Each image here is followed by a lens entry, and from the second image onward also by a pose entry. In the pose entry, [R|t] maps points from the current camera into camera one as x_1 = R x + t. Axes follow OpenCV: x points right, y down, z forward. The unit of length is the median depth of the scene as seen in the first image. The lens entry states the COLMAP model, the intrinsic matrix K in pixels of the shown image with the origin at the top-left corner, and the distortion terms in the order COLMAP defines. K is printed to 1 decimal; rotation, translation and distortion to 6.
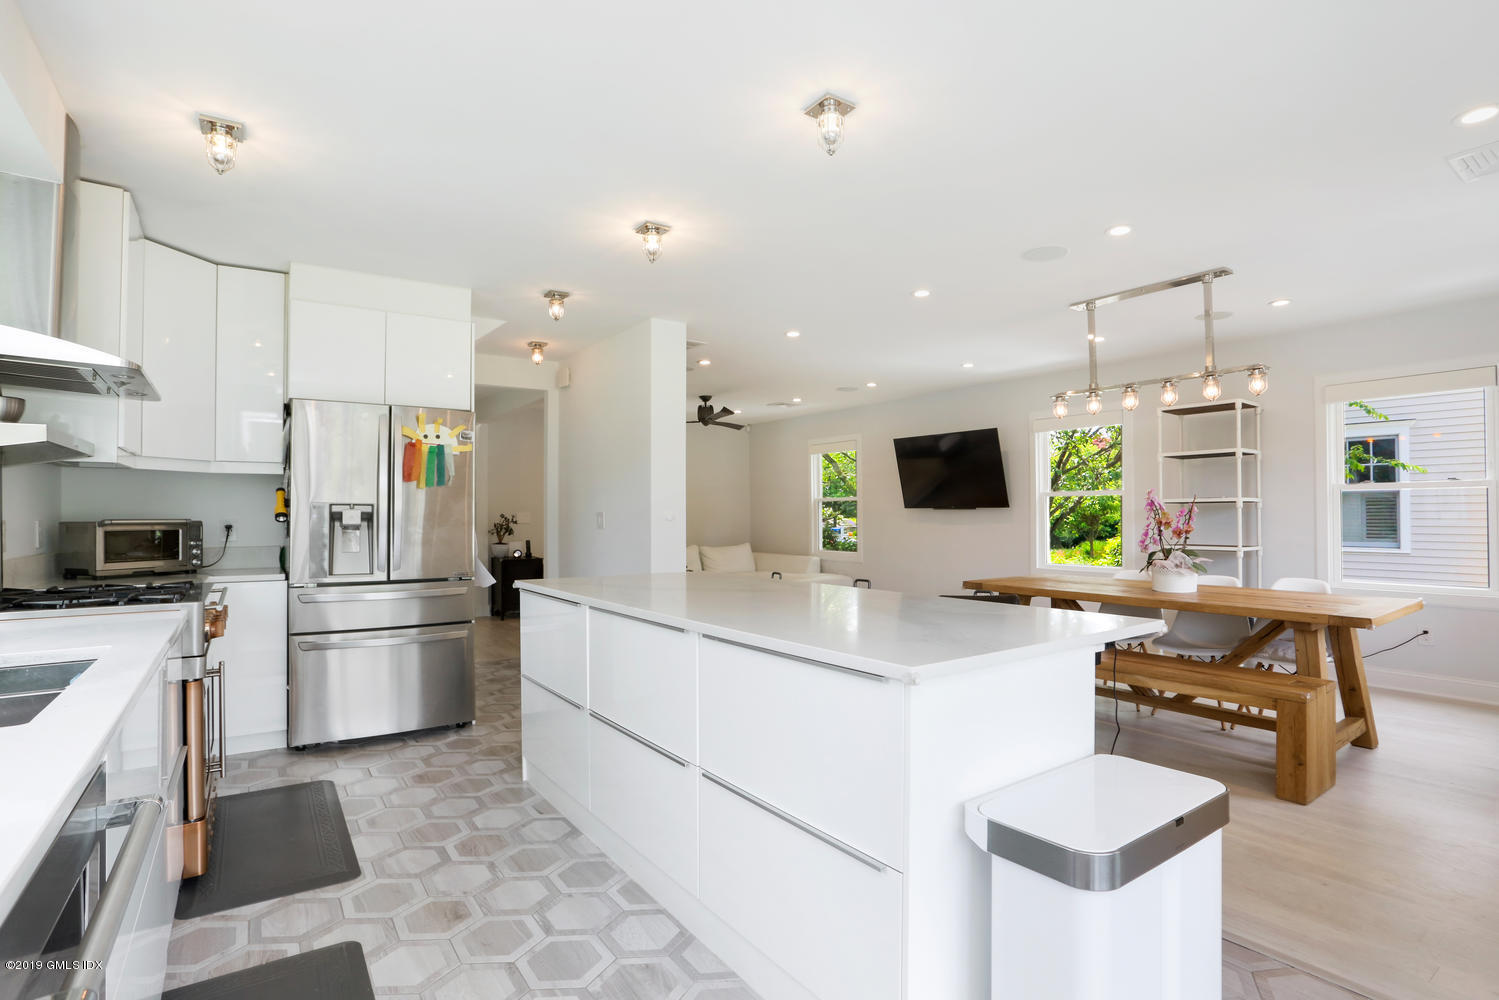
lens RADIAL K [[730.9, 0, 751.1], [0, 730.9, 508.0], [0, 0, 1]] dist [-0.076509, 0.035464]
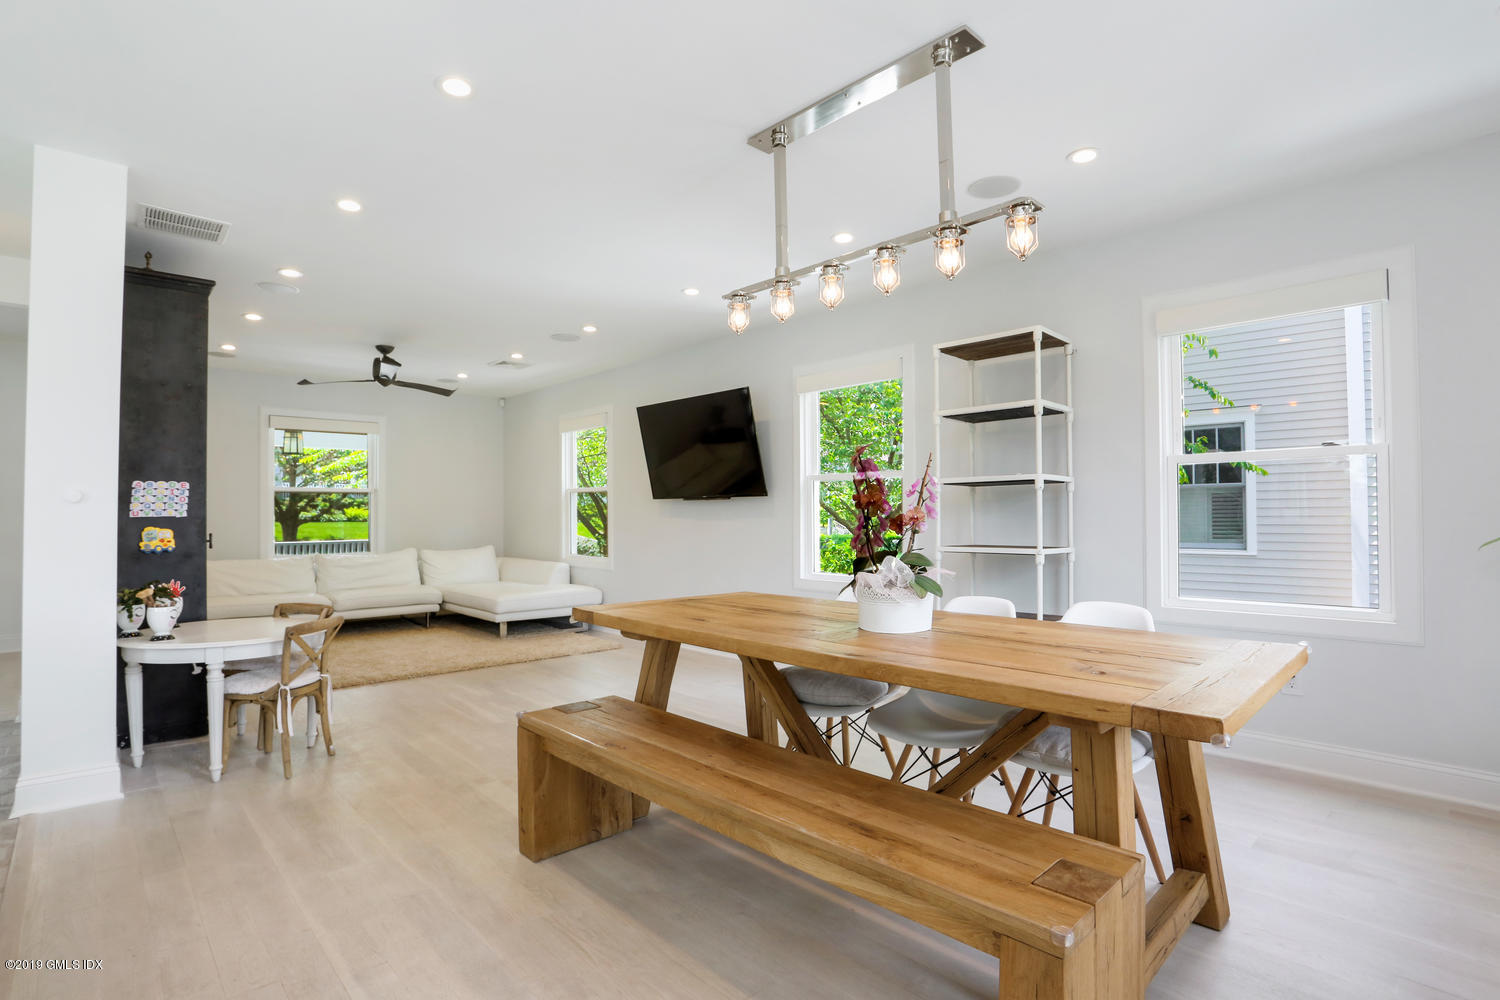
lens RADIAL K [[731.3, 0, 751.6], [0, 731.3, 508.0], [0, 0, 1]] dist [-0.076509, 0.035464]
pose [[0.989382, 0.003526, 0.145295, 0.306704], [-0.002739, 0.999980, -0.005614, 0.020594], [-0.145312, 0.005157, 0.989372, 0.351192]]
